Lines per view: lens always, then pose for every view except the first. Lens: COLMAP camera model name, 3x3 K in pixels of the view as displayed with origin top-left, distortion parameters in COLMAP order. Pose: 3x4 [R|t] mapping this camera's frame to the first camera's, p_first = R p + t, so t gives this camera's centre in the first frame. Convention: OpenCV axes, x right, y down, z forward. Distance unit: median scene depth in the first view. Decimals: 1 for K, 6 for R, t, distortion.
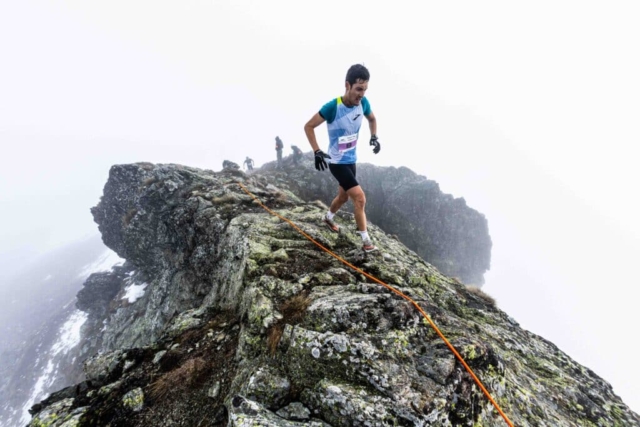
lens RADIAL K [[210.2, 0, 322.2], [0, 210.2, 219.4], [0, 0, 1]] dist [-0.002517, 0.000080]
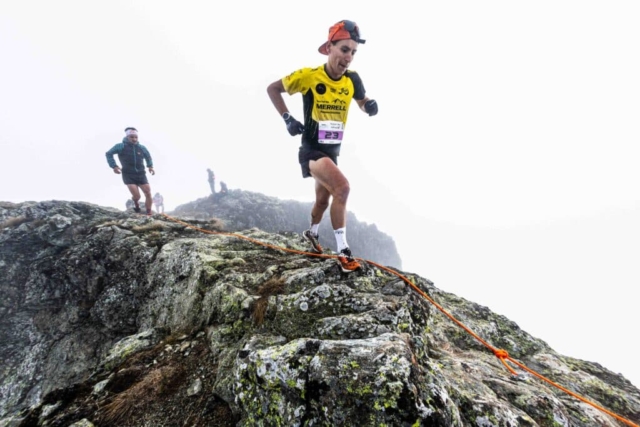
lens RADIAL K [[210.2, 0, 322.3], [0, 210.2, 218.6], [0, 0, 1]] dist [-0.002517, 0.000080]
pose [[0.933788, -0.075648, 0.349738, -0.197840], [0.142069, 0.975439, -0.168332, 0.252165], [-0.328414, 0.206873, 0.921601, -0.112886]]
